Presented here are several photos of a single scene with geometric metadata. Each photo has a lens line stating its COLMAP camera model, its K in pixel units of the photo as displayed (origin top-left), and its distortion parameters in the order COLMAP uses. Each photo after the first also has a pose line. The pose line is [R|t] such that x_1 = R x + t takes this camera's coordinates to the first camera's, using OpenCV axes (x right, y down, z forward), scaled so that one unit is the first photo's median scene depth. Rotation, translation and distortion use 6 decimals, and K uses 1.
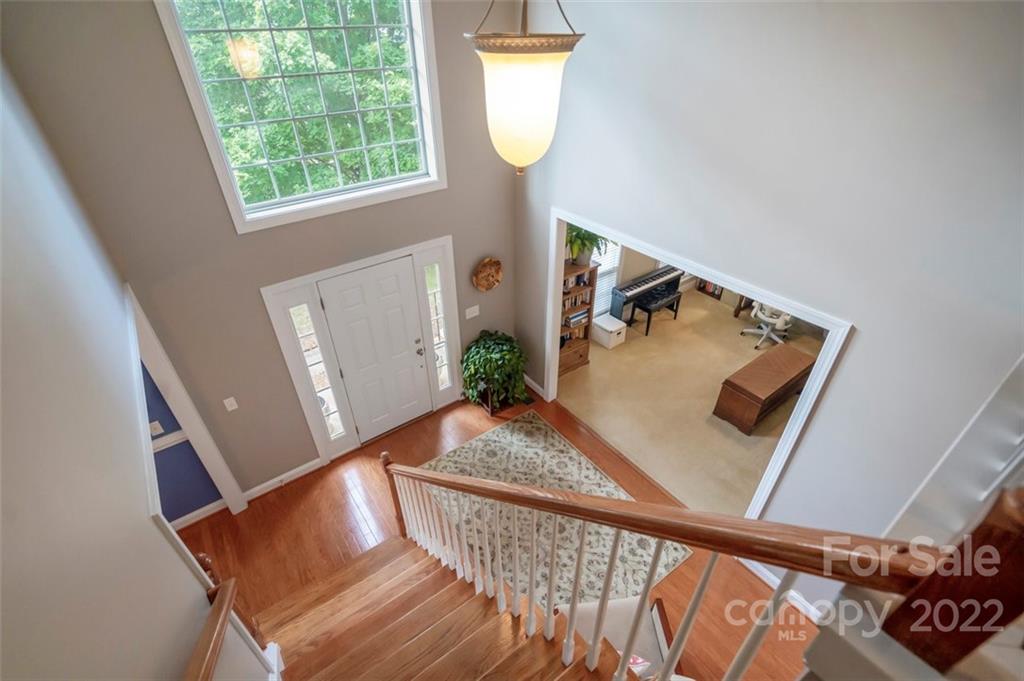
lens RADIAL K [[469.7, 0, 510.0], [0, 469.7, 354.6], [0, 0, 1]] dist [-0.004081, 0.000064]
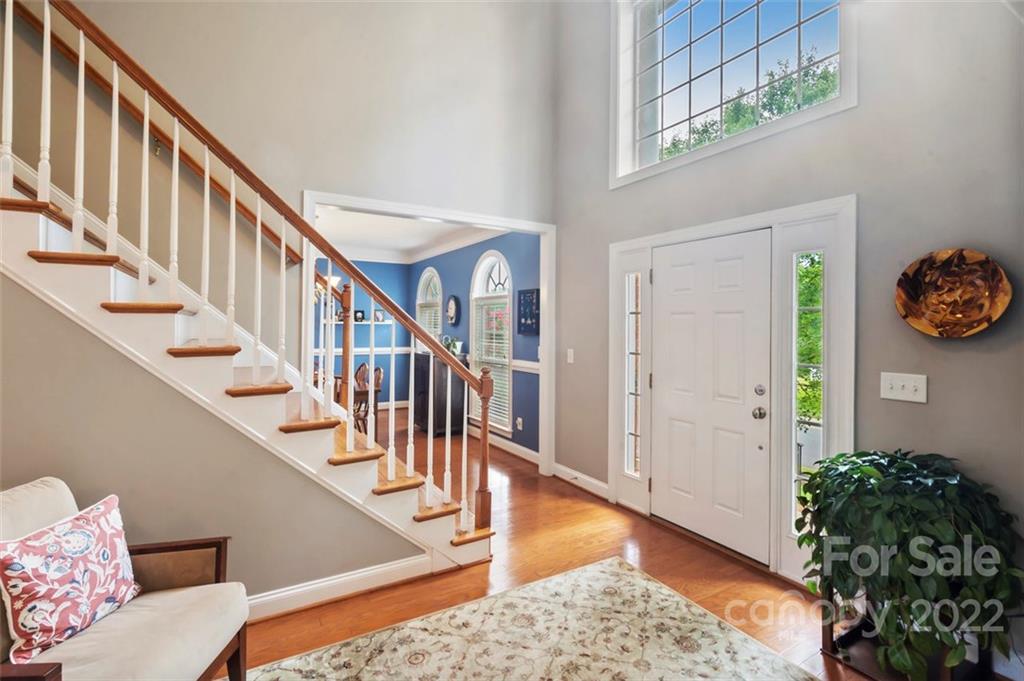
lens RADIAL K [[479.7, 0, 509.9], [0, 479.7, 323.4], [0, 0, 1]] dist [-0.000164, 0.000002]
pose [[-0.091931, 0.013389, -0.995675, 0.437761], [-0.585420, 0.808127, 0.064918, 0.048463], [0.805501, 0.588856, -0.066454, 0.809797]]
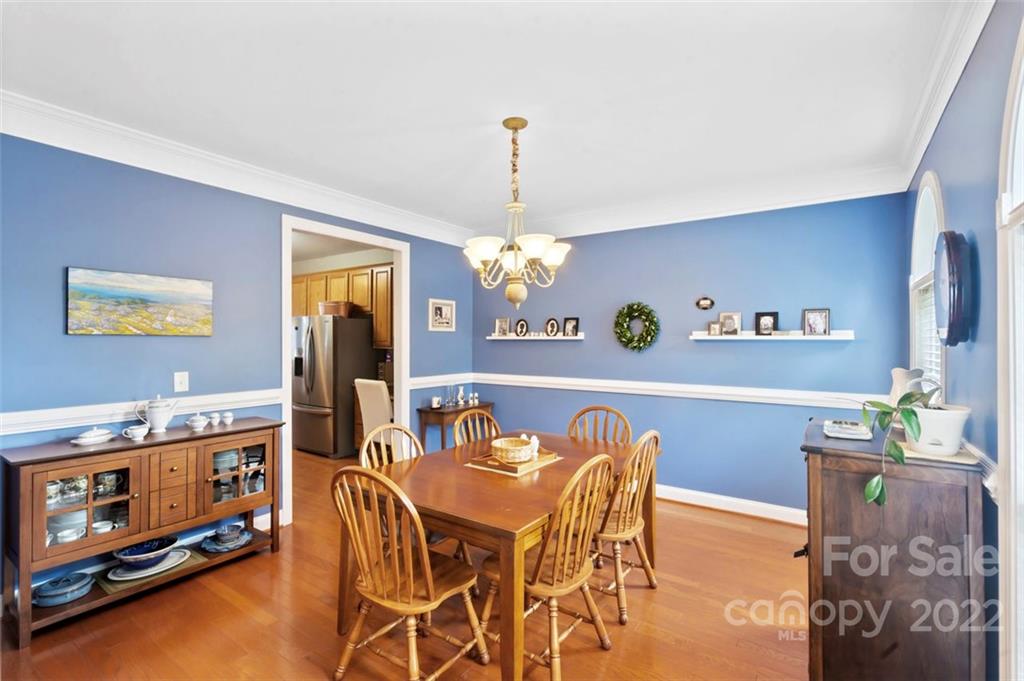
lens RADIAL K [[468.2, 0, 506.8], [0, 468.2, 345.3], [0, 0, 1]] dist [-0.001971, 0.000872]
pose [[-0.952102, 0.016417, -0.305339, -0.530129], [-0.166496, 0.809722, 0.562699, 0.099496], [0.256478, 0.586584, -0.768204, 0.781001]]
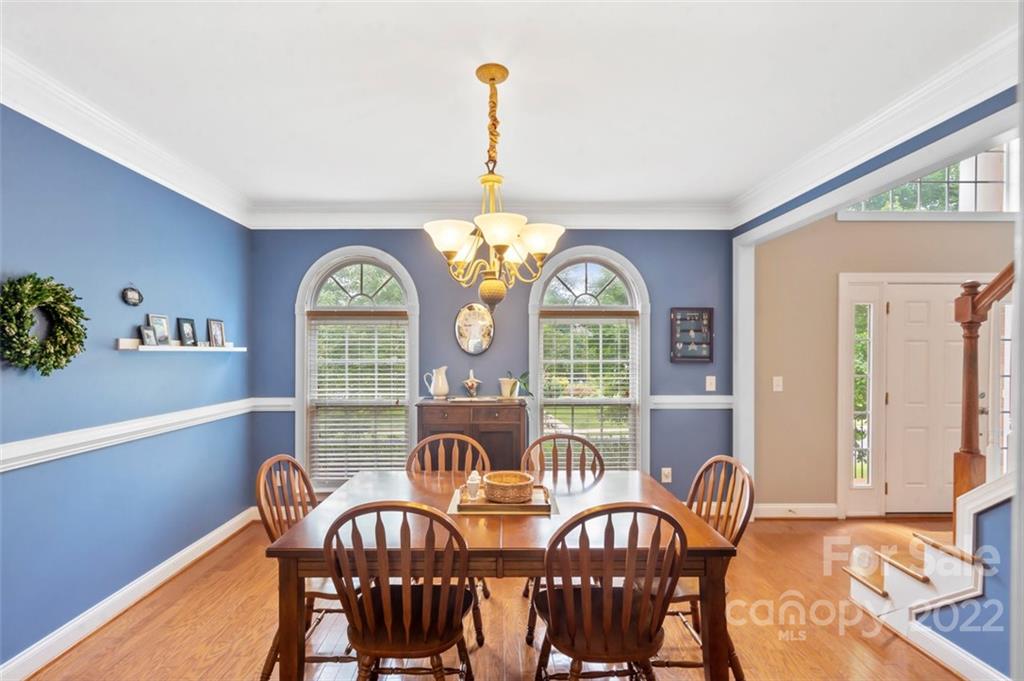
lens RADIAL K [[468.2, 0, 506.8], [0, 468.2, 345.3], [0, 0, 1]] dist [-0.001971, 0.000872]
pose [[0.817489, 0.009829, -0.575861, -0.436549], [-0.346861, 0.806595, -0.478635, 0.630296], [0.459782, 0.591023, 0.662792, 0.025628]]
